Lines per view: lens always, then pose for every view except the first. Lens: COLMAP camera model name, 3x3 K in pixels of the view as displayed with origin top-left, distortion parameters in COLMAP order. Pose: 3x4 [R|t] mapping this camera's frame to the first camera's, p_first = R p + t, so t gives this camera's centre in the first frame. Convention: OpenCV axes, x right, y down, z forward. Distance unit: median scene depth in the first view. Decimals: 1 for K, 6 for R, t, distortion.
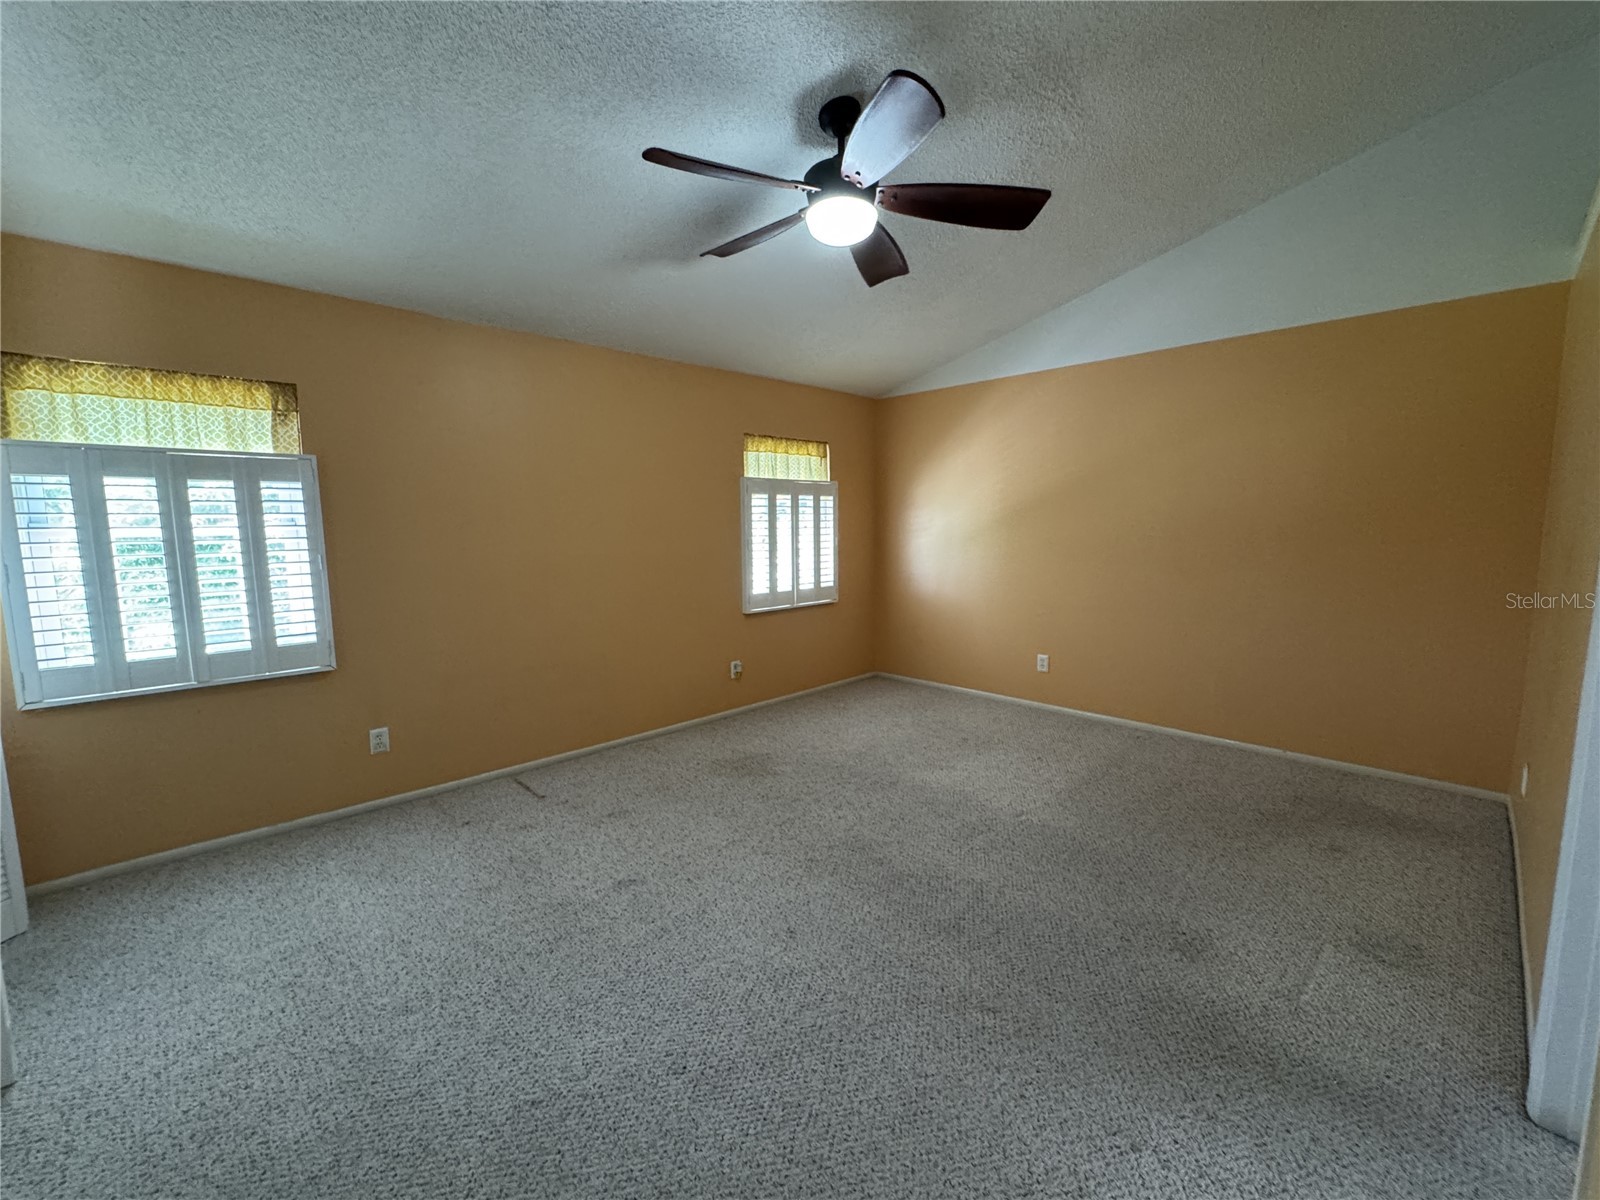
lens RADIAL K [[645.2, 0, 814.8], [0, 645.2, 600.7], [0, 0, 1]] dist [-0.000330, -0.000171]
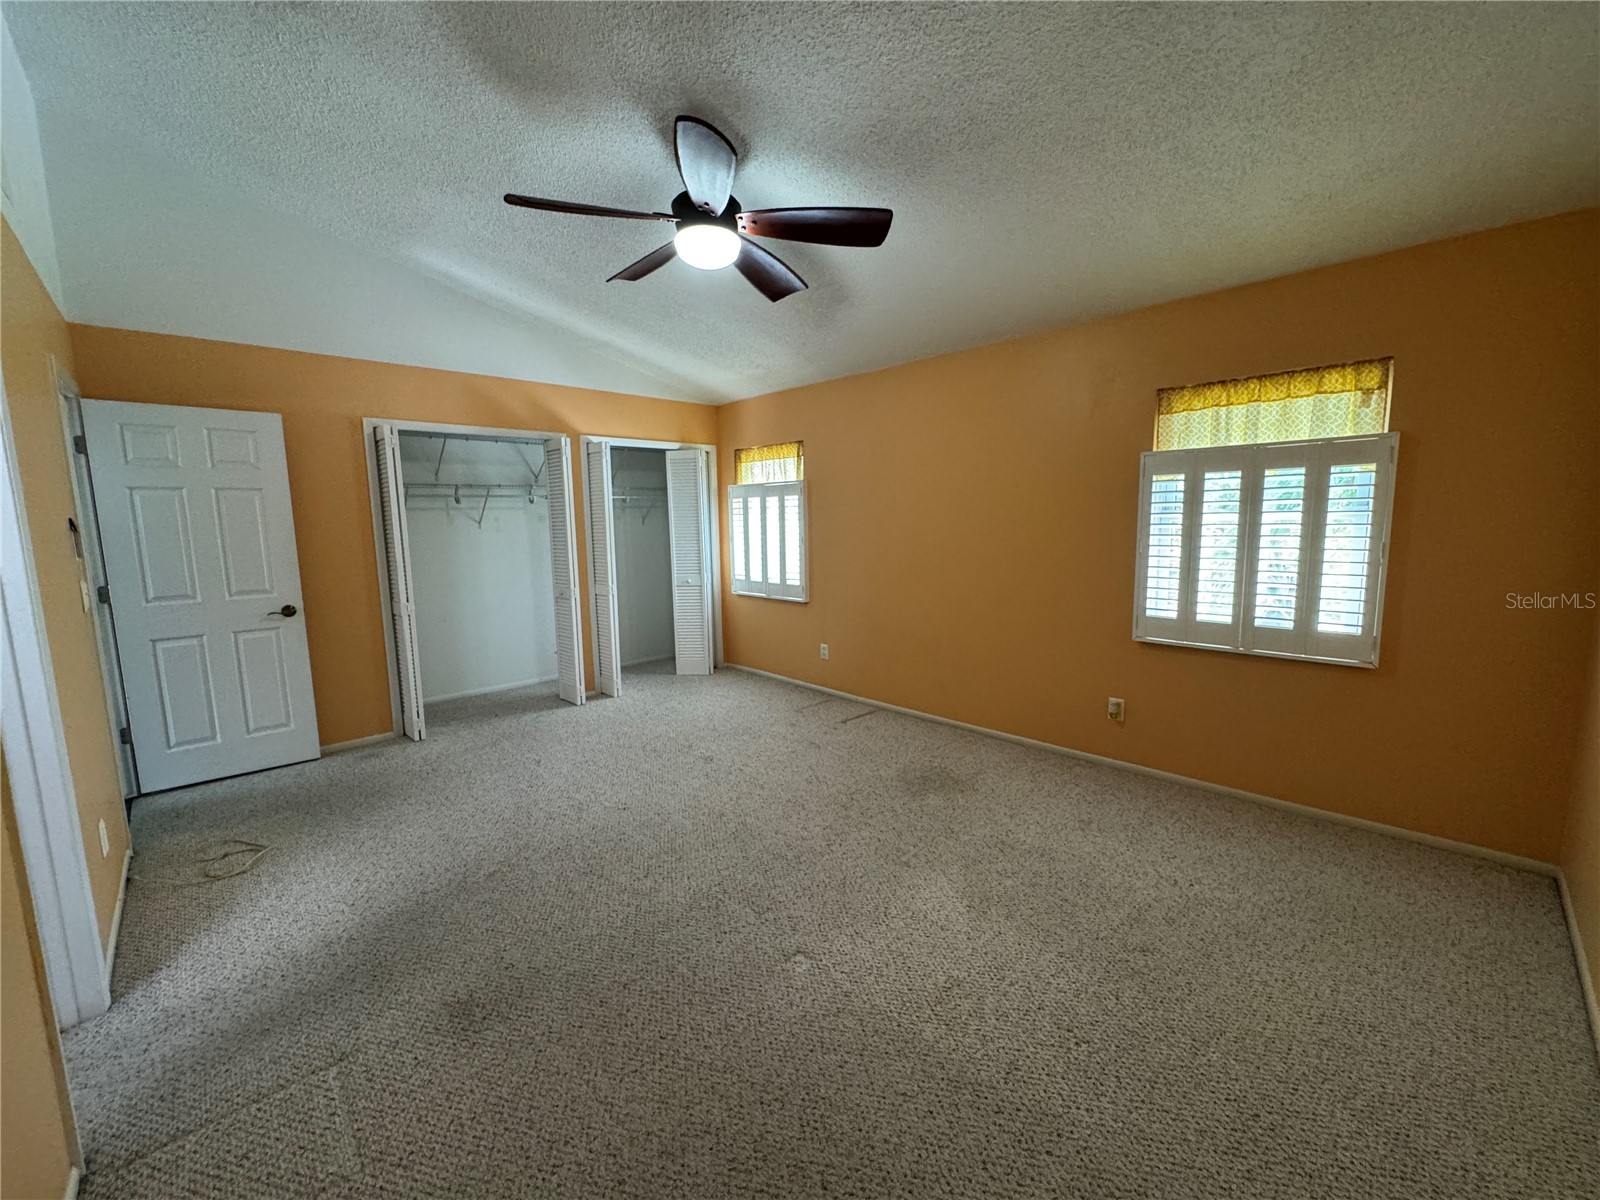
lens RADIAL K [[645.2, 0, 811.2], [0, 645.2, 595.3], [0, 0, 1]] dist [-0.000330, -0.000171]
pose [[0.004567, 0.128233, -0.991734, 0.617267], [-0.107037, 0.986109, 0.127013, -0.084418], [0.994245, 0.105572, 0.018229, 0.621207]]
